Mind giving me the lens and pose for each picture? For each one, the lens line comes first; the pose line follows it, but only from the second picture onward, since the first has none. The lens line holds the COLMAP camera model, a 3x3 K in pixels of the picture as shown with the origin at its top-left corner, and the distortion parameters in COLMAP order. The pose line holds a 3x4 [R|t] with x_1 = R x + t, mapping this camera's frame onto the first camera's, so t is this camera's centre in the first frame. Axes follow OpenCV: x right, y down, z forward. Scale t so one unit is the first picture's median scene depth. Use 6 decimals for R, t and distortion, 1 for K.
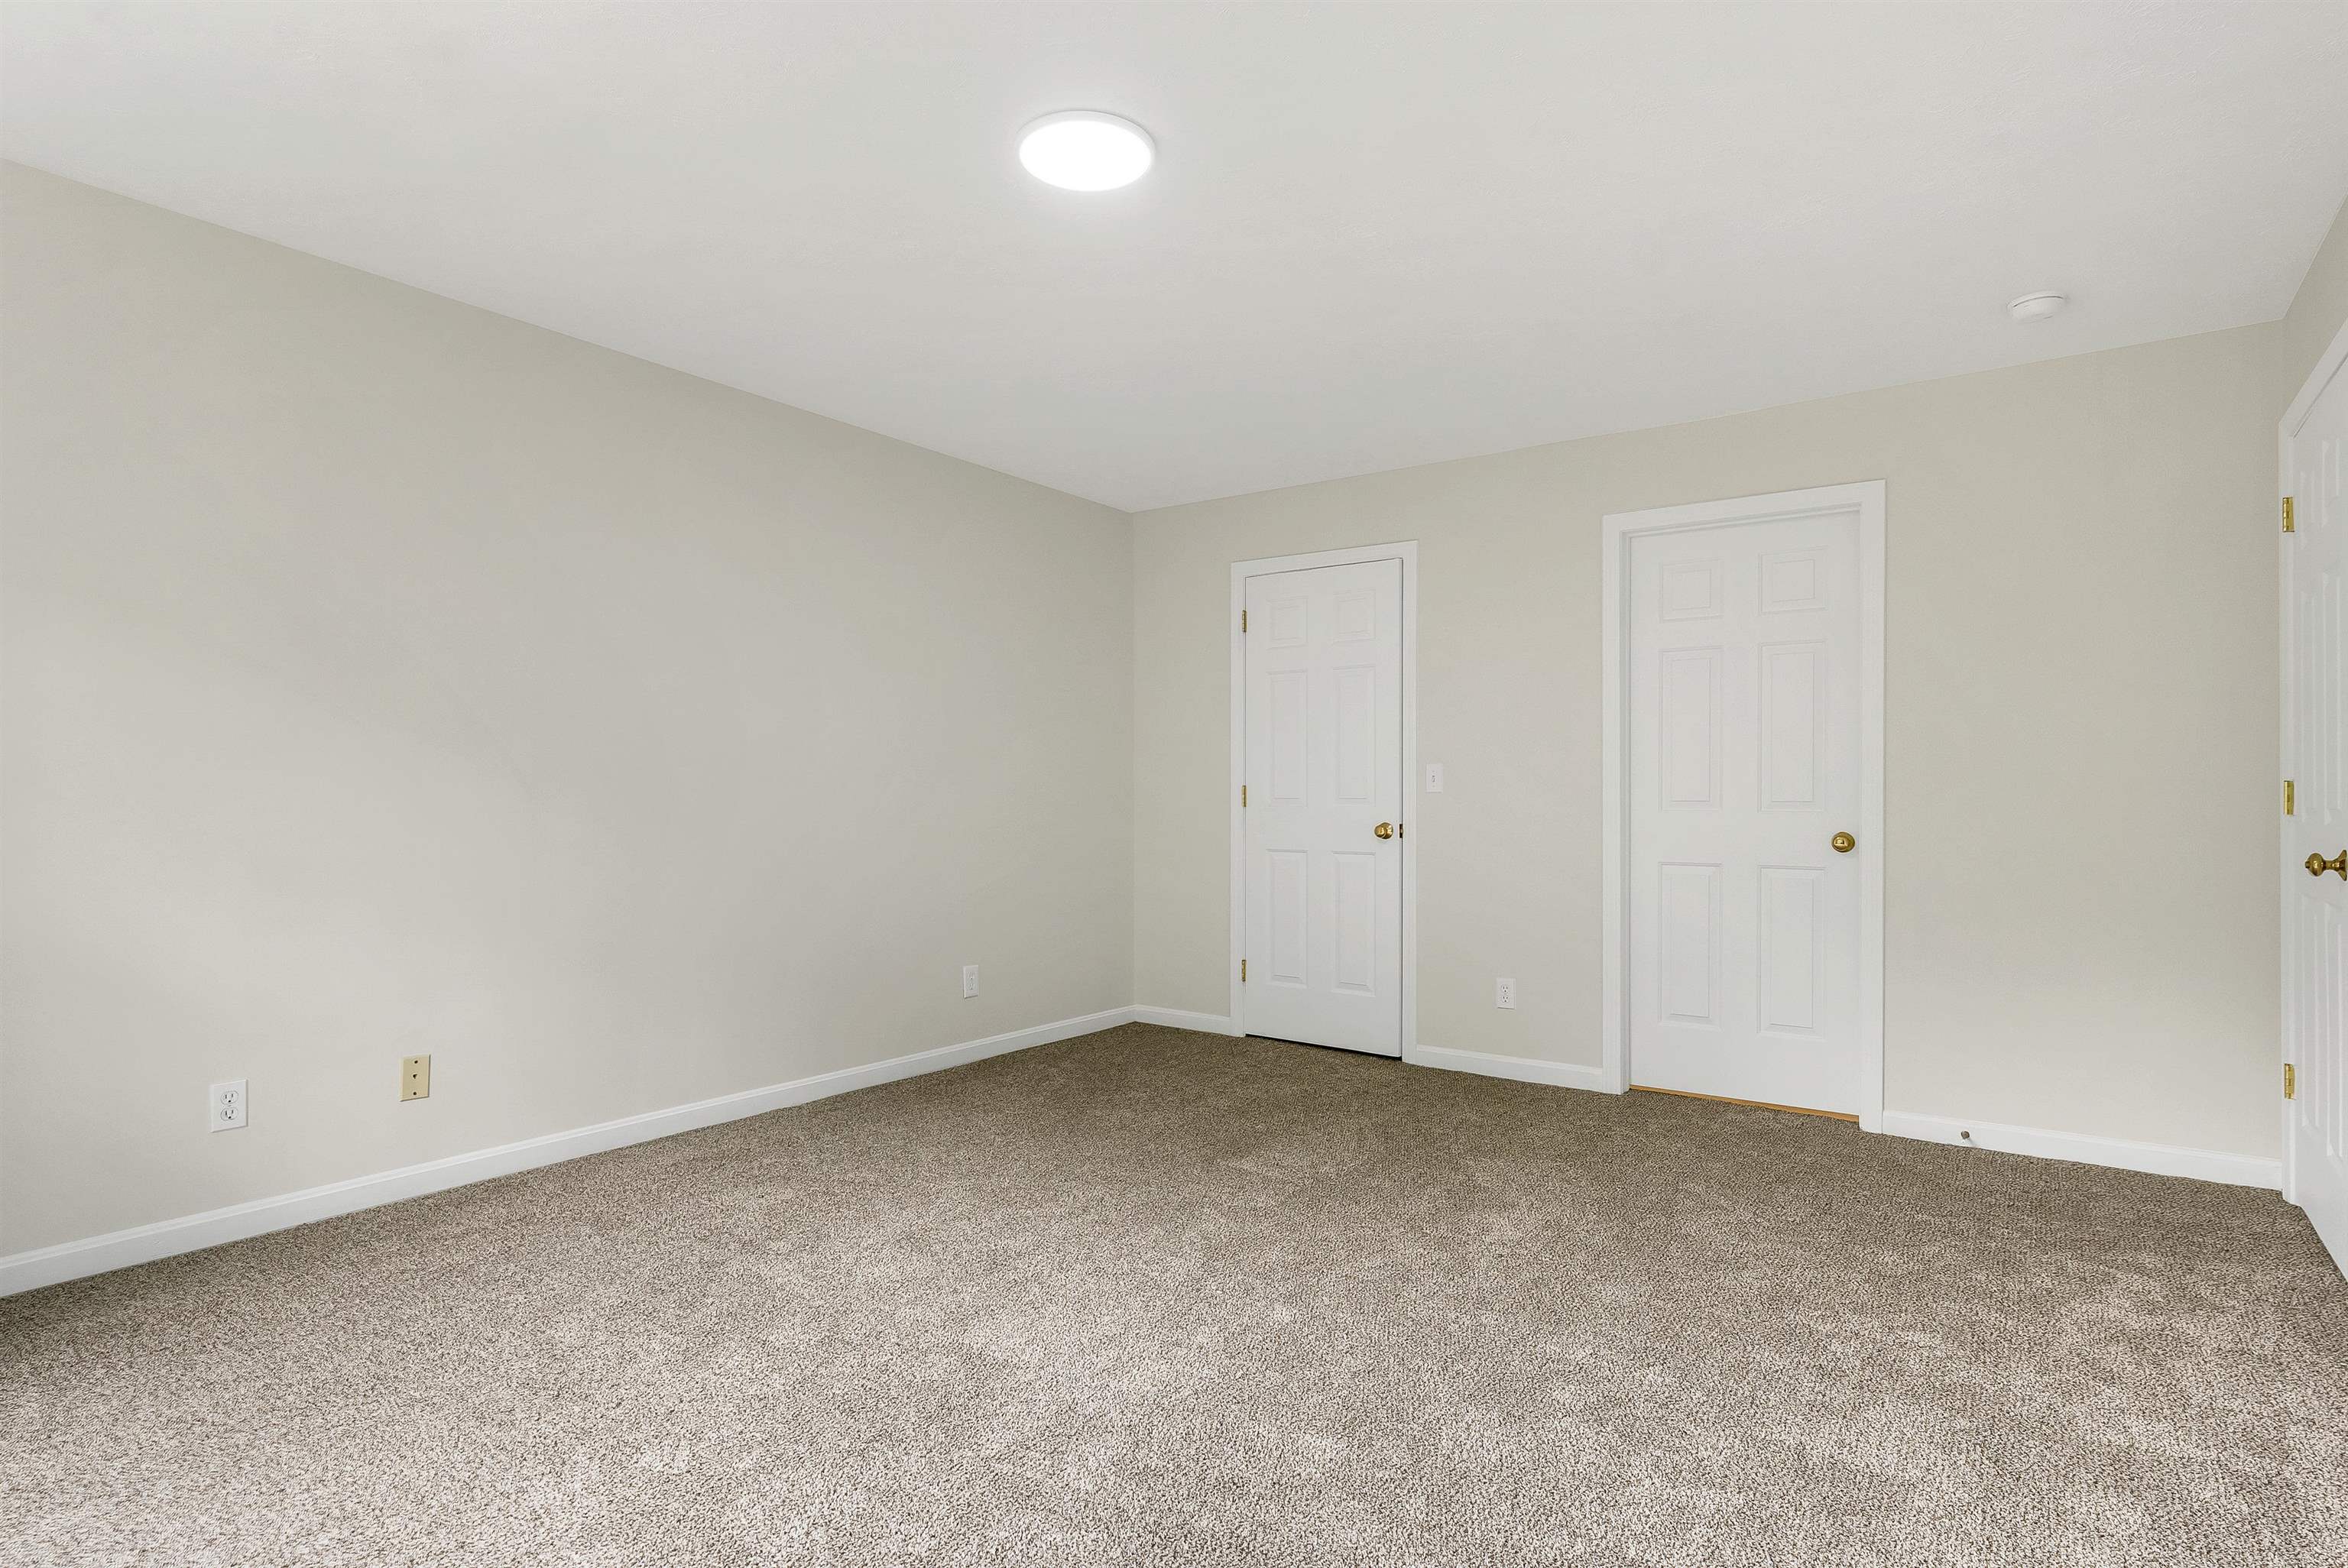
lens RADIAL K [[1223.8, 0, 1176.5], [0, 1223.8, 806.4], [0, 0, 1]] dist [-0.001383, -0.000049]
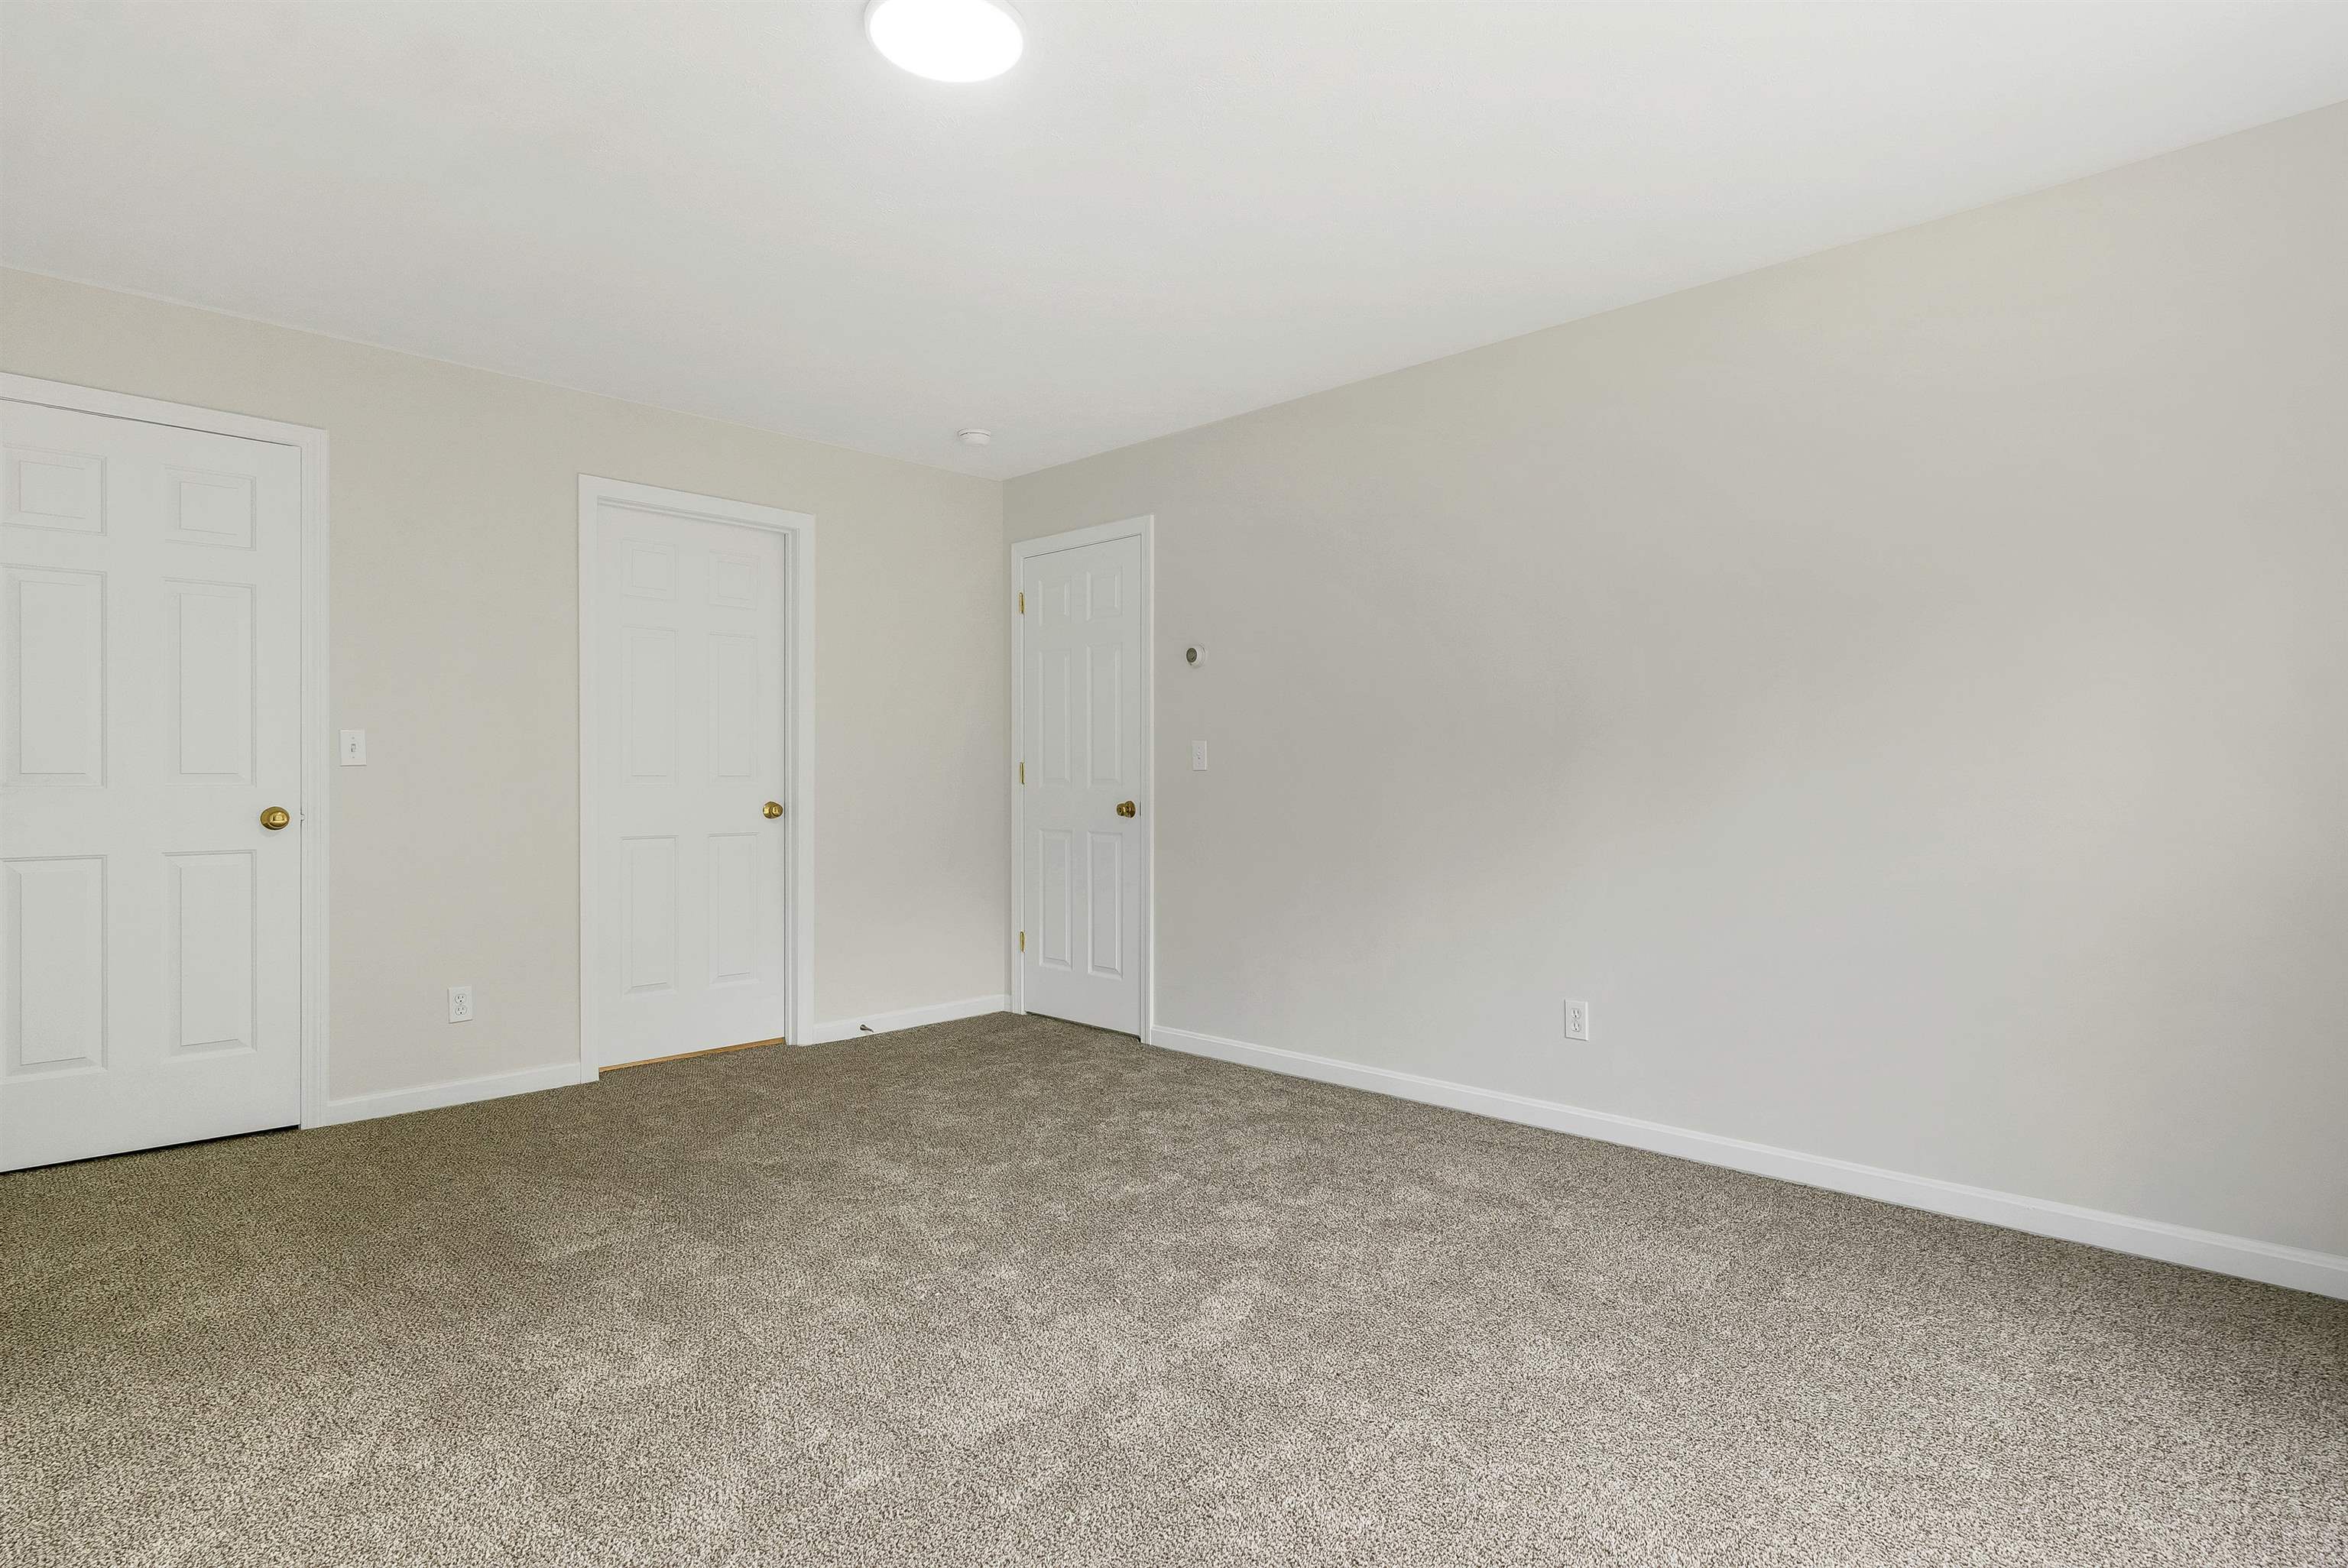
lens RADIAL K [[1206.4, 0, 1186.0], [0, 1206.4, 778.9], [0, 0, 1]] dist [0.002154, 0.000006]
pose [[0.136930, -0.005000, 0.990568, -0.557390], [0.006885, 0.999968, 0.004095, -0.002989], [-0.990557, 0.006259, 0.136960, 0.442296]]
